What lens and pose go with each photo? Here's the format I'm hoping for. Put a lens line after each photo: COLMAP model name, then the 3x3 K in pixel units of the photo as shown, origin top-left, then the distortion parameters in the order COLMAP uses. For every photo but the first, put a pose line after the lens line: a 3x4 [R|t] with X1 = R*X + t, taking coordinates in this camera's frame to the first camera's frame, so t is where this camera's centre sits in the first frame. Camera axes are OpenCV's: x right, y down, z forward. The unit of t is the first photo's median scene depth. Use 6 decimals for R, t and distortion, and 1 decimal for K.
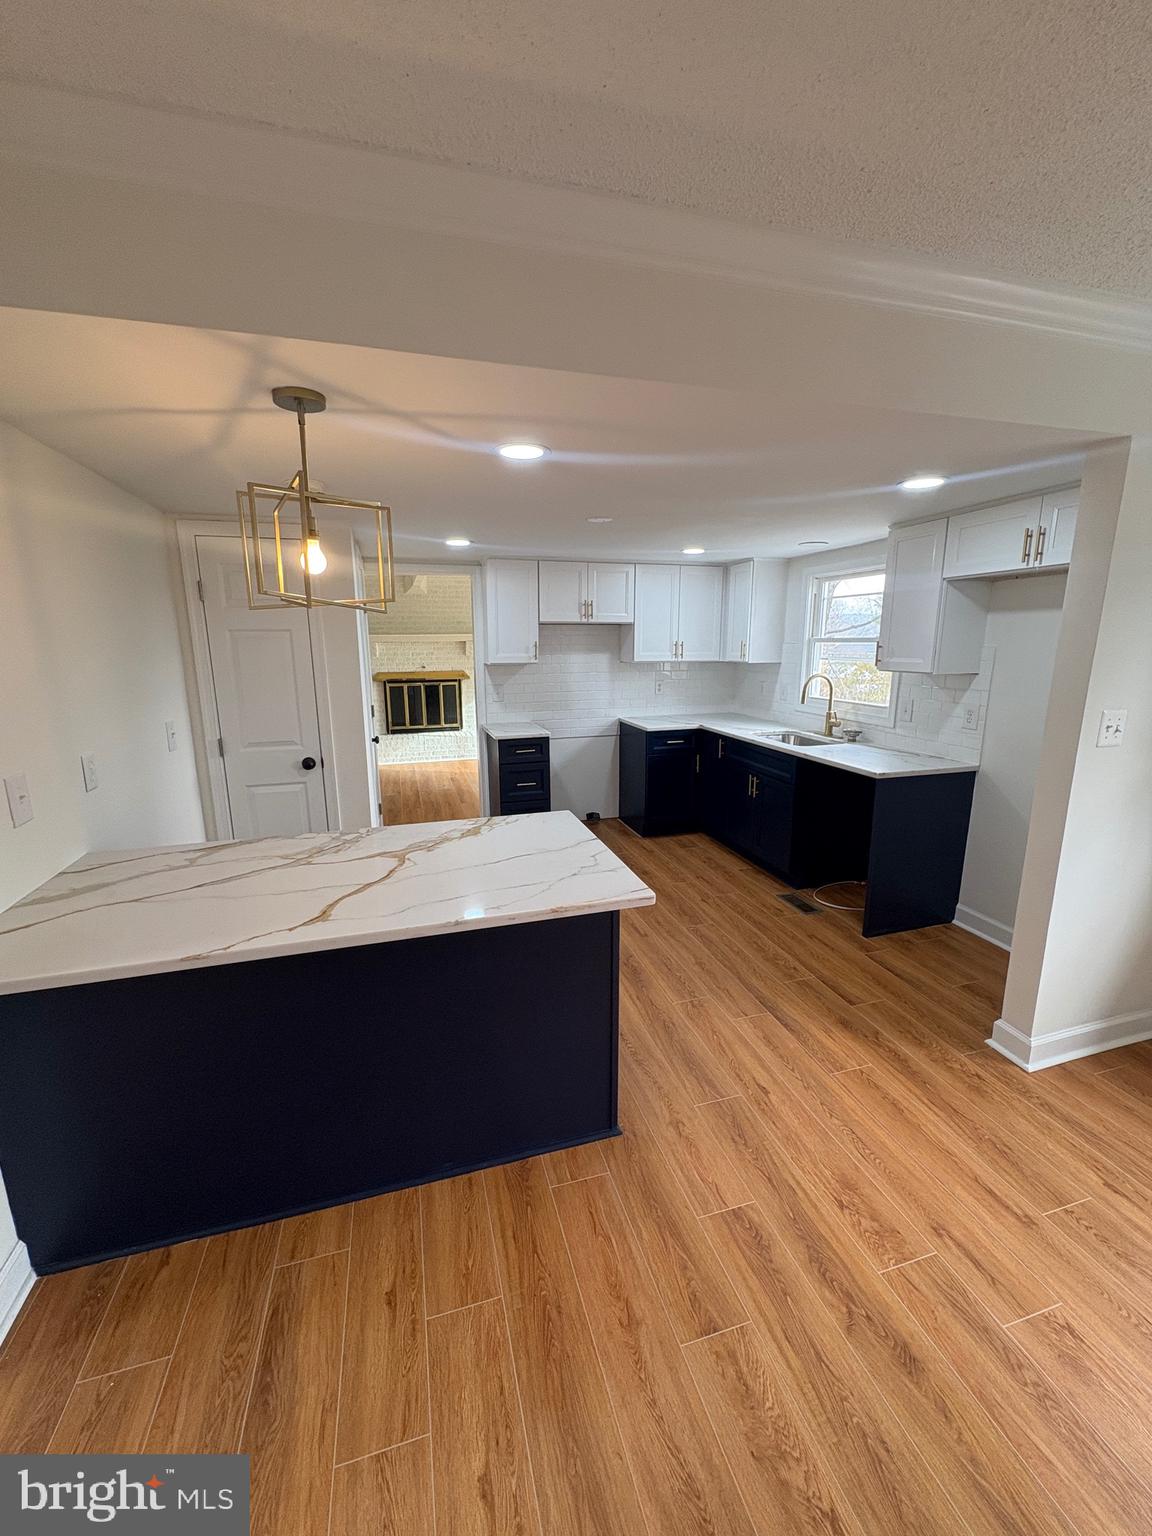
lens RADIAL K [[610.2, 0, 576.0], [0, 610.2, 768.0], [0, 0, 1]] dist [-0.001430, 0.000350]
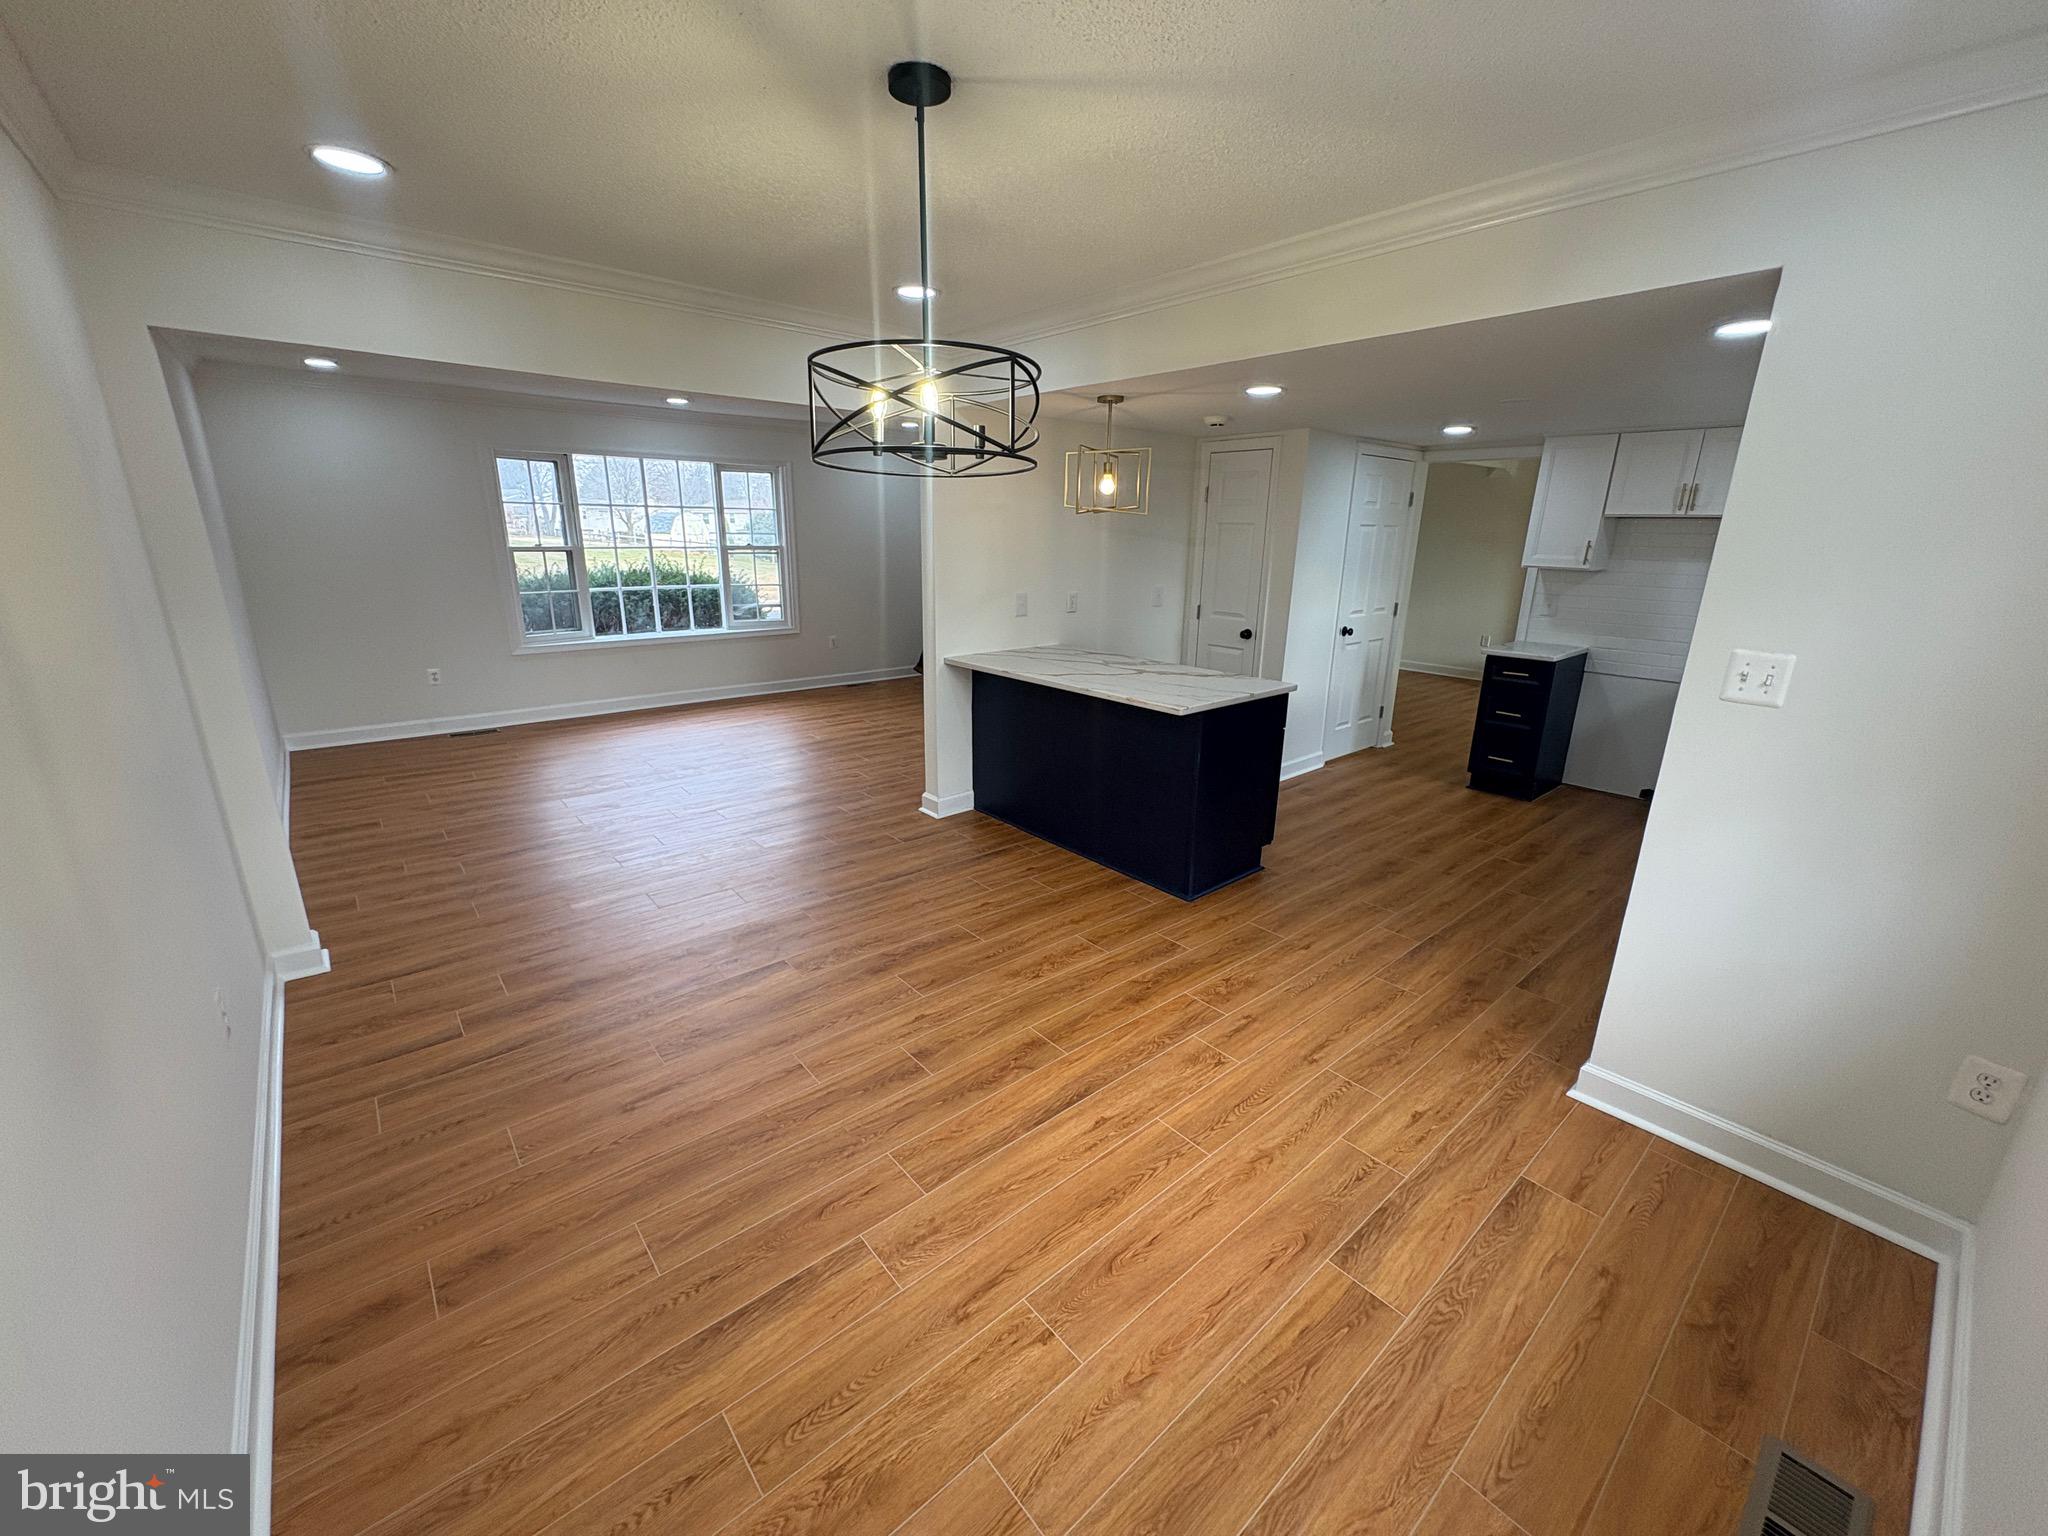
lens RADIAL K [[813.6, 0, 1027.8], [0, 813.6, 766.6], [0, 0, 1]] dist [-0.001430, 0.000350]
pose [[0.414932, 0.269881, -0.868905, 0.870287], [-0.205432, 0.958124, 0.199491, 0.012118], [0.886357, 0.095725, 0.452999, -0.108011]]
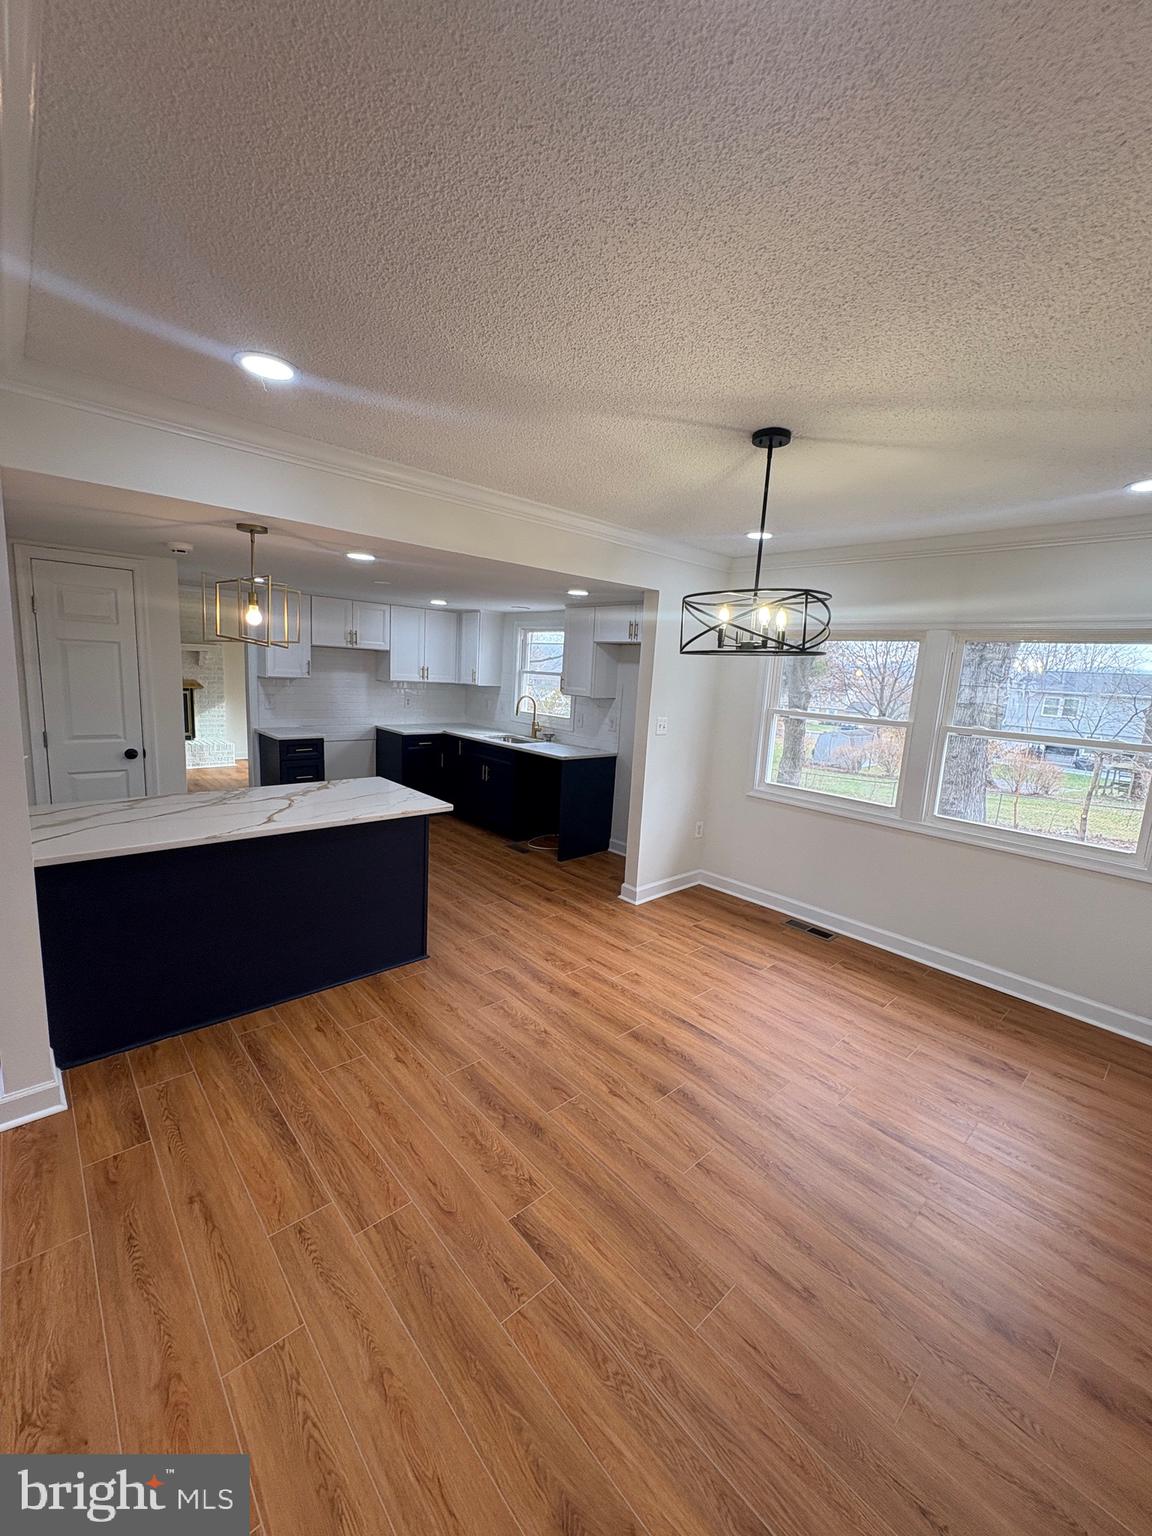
lens RADIAL K [[610.2, 0, 576.0], [0, 610.2, 768.0], [0, 0, 1]] dist [-0.001430, 0.000350]
pose [[0.895305, -0.016107, 0.445162, -0.189543], [0.030367, 0.999228, -0.024920, 0.075563], [-0.444417, 0.035829, 0.895103, -0.449688]]
